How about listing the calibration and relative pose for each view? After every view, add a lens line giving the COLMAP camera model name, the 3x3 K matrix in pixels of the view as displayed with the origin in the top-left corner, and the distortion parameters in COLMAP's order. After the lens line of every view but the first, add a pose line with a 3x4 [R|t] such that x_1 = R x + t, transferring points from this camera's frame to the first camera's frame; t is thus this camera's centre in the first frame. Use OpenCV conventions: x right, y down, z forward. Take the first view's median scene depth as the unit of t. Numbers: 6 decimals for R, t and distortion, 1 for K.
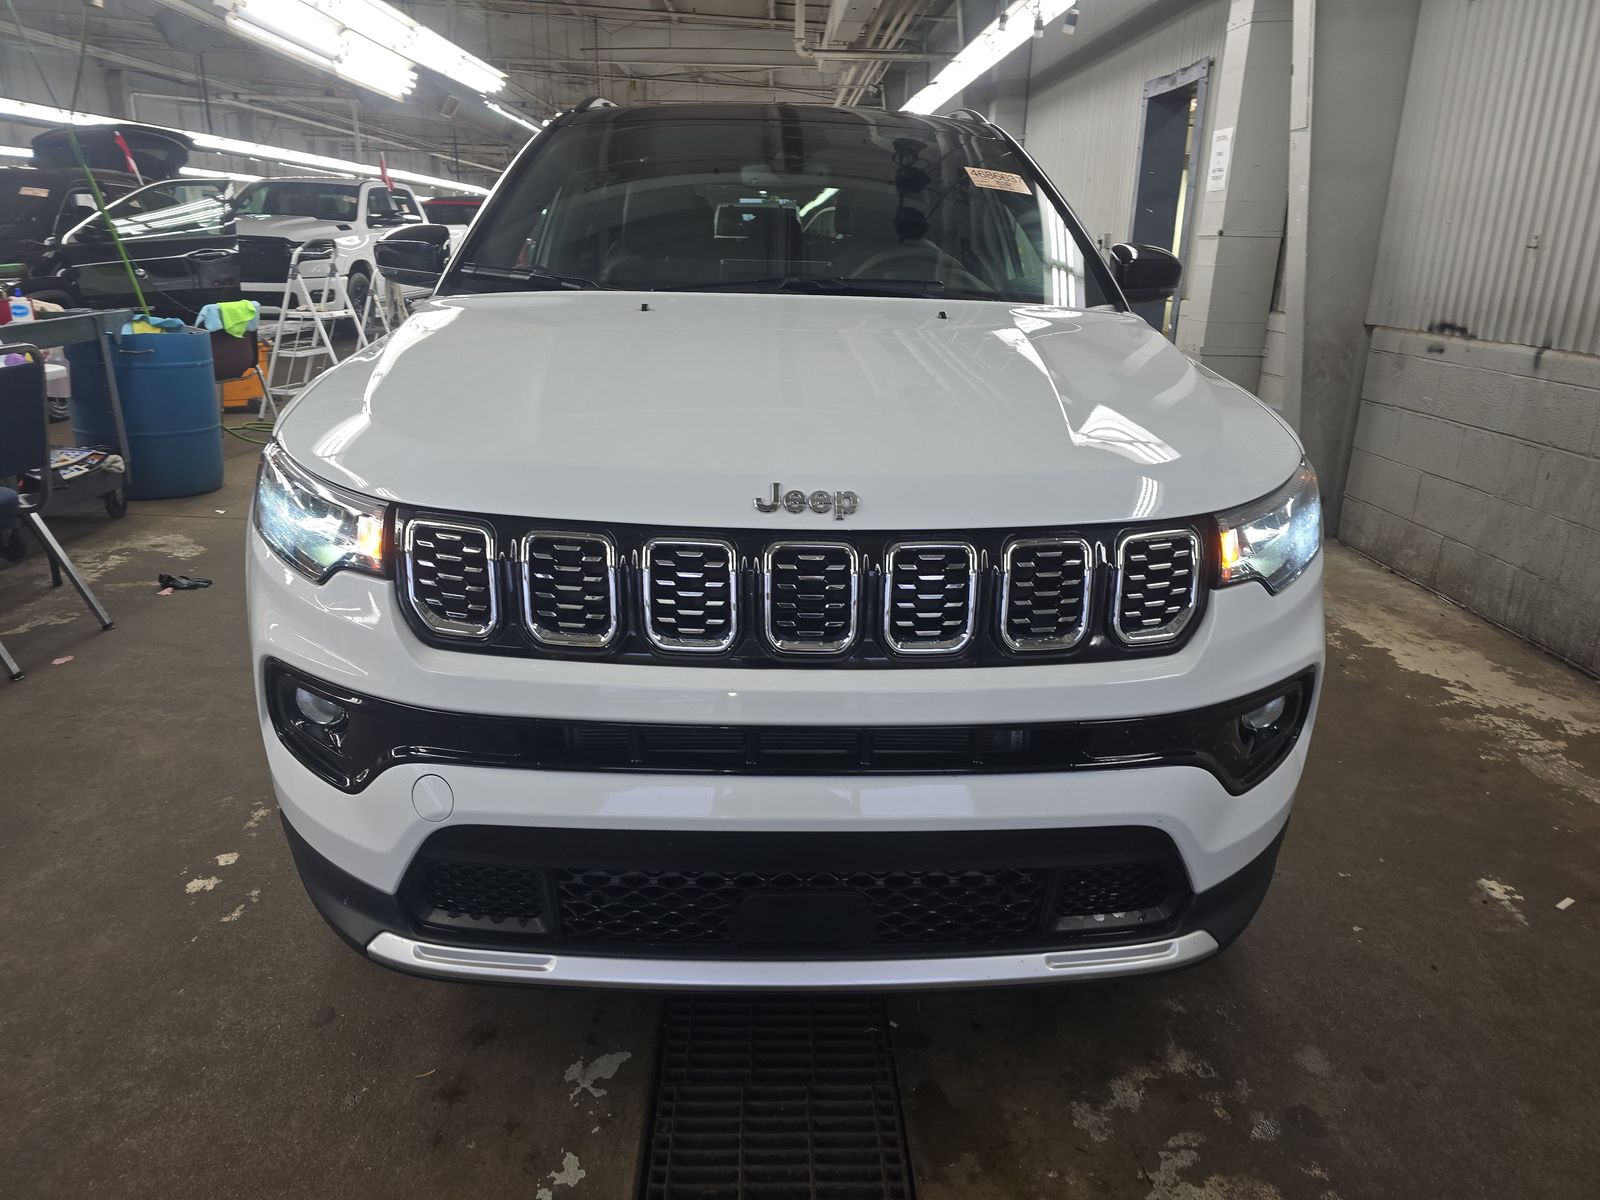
lens RADIAL K [[1068.1, 0, 803.2], [0, 1068.1, 614.2], [0, 0, 1]] dist [0.066483, -0.061858]
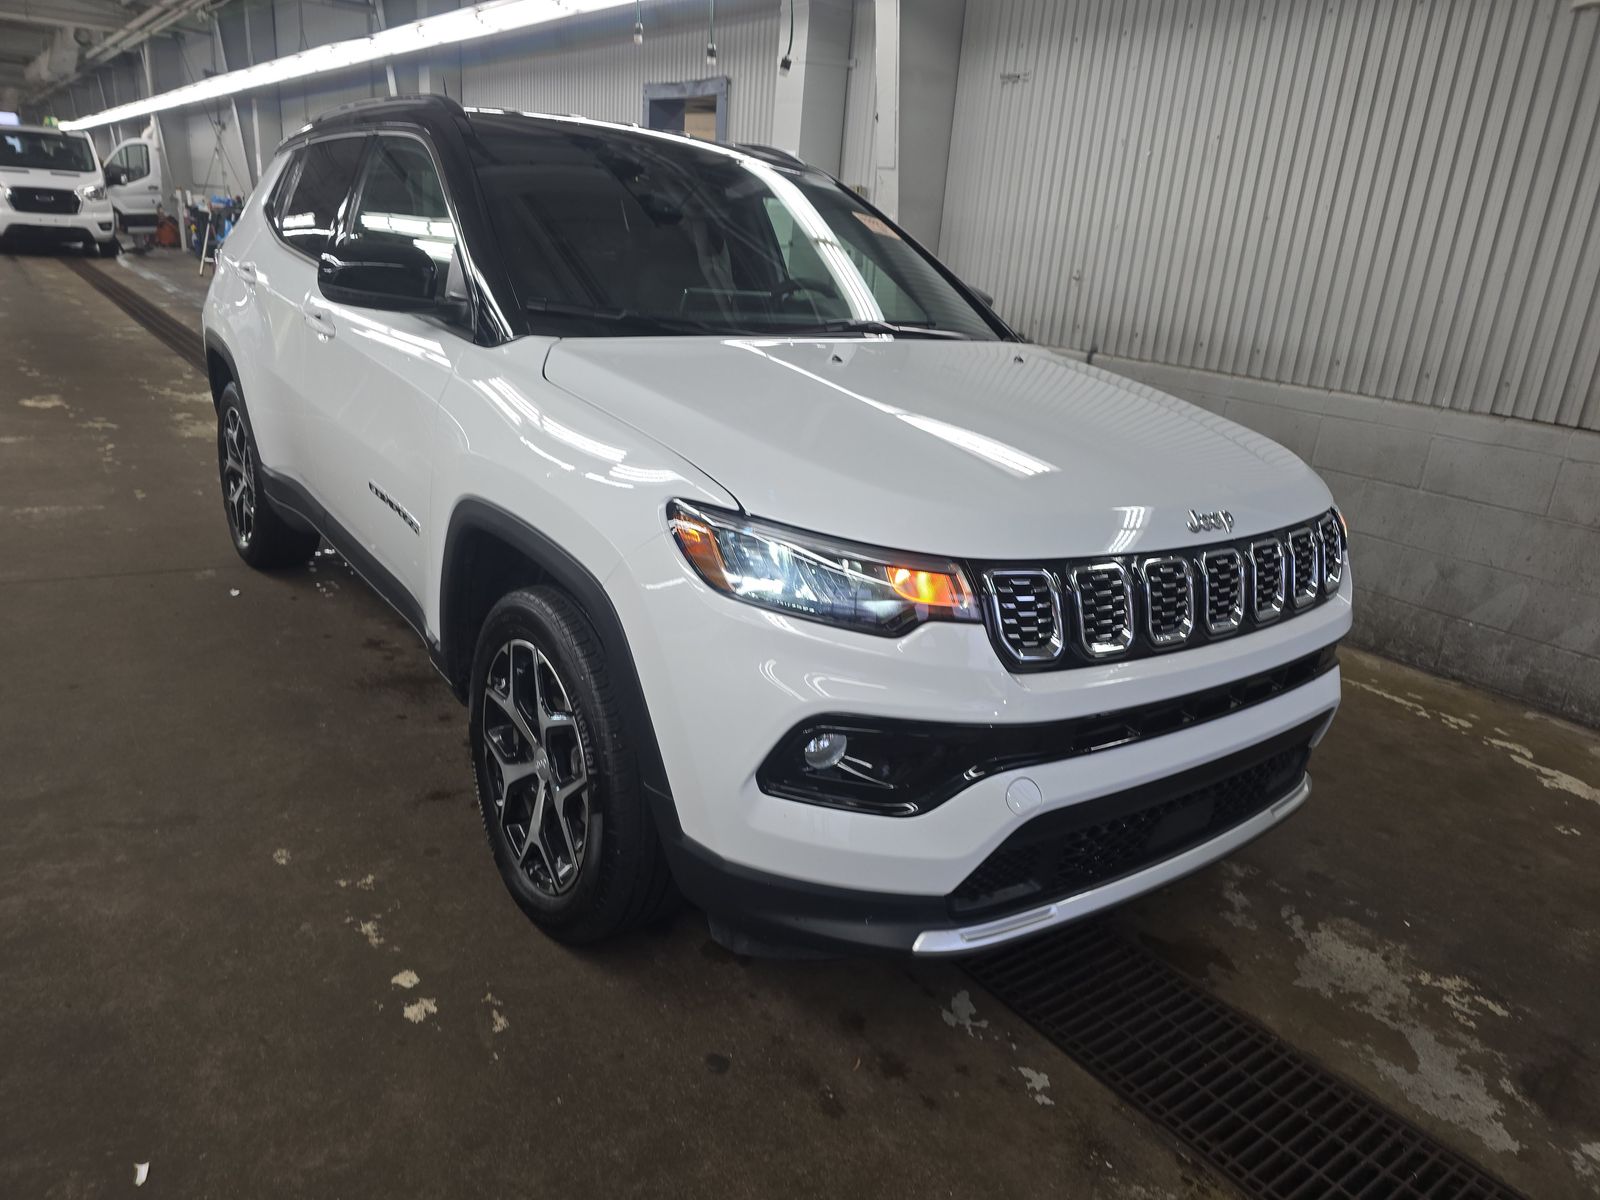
lens RADIAL K [[1068.1, 0, 803.2], [0, 1068.1, 614.2], [0, 0, 1]] dist [0.066483, -0.061858]
pose [[0.817858, -0.148180, 0.556013, -0.774714], [0.128763, 0.988900, 0.074144, -0.100425], [-0.560828, 0.010955, 0.827860, 0.091817]]
